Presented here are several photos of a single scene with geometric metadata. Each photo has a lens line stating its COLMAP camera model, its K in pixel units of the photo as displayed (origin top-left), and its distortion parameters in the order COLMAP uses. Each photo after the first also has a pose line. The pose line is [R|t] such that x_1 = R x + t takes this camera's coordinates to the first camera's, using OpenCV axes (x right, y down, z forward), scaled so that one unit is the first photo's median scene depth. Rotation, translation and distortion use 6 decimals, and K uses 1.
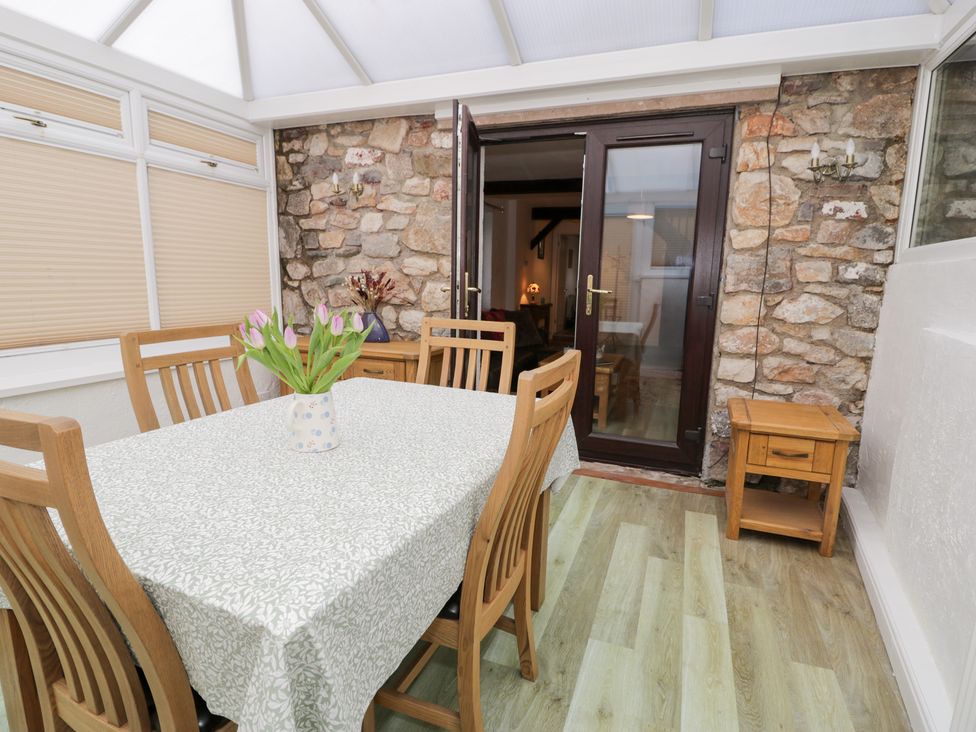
lens RADIAL K [[515.0, 0, 482.8], [0, 515.0, 365.7], [0, 0, 1]] dist [0.000920, -0.014214]
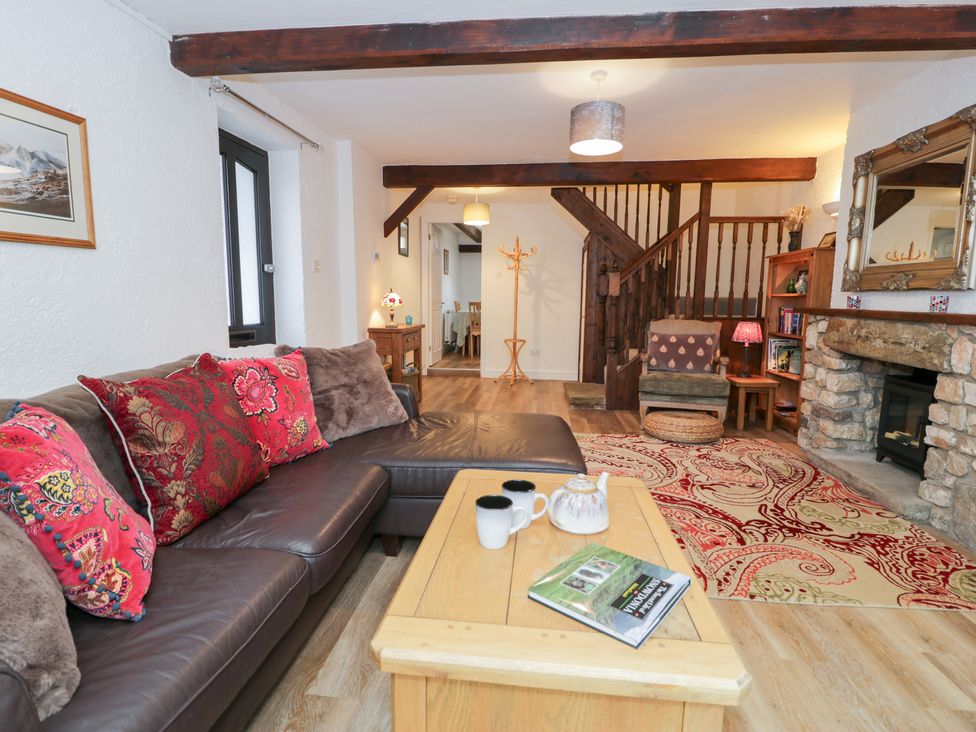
lens RADIAL K [[506.5, 0, 484.0], [0, 506.5, 365.8], [0, 0, 1]] dist [0.000324, -0.014875]
pose [[0.967966, -0.046208, 0.246792, 0.052188], [0.053485, 0.998307, -0.022865, -0.054494], [-0.245317, 0.035332, 0.968799, 0.400760]]
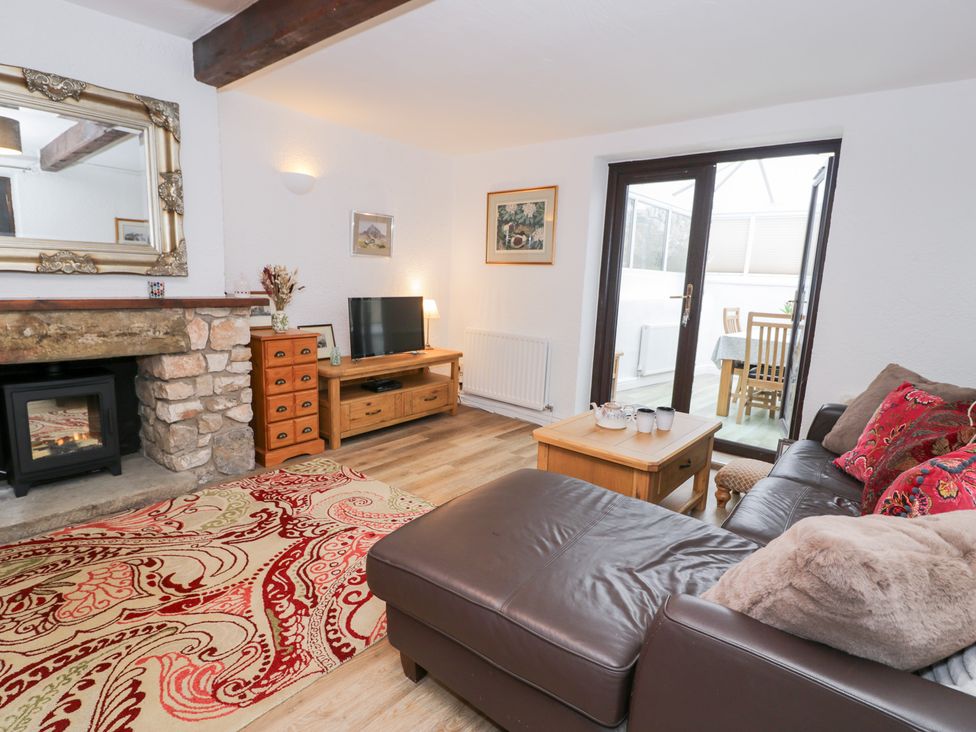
lens RADIAL K [[519.5, 0, 485.9], [0, 519.5, 365.4], [0, 0, 1]] dist [-0.000377, -0.014166]
pose [[-0.943354, -0.116526, 0.310653, 0.095650], [-0.007769, 0.943799, 0.330428, -0.141771], [-0.331698, 0.309297, -0.891242, 0.831982]]
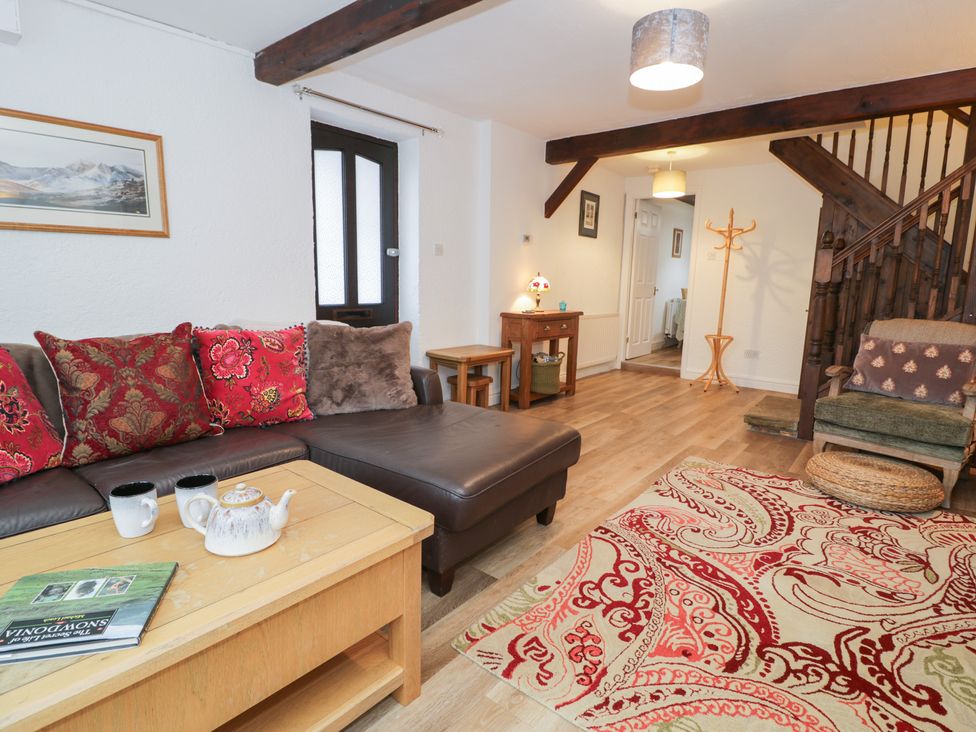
lens RADIAL K [[515.0, 0, 482.8], [0, 515.0, 365.7], [0, 0, 1]] dist [0.000920, -0.014214]
pose [[0.947567, 0.049388, -0.315719, 0.215064], [-0.052193, 0.998637, -0.000429, -0.056802], [0.315268, 0.016885, 0.948853, 0.437923]]
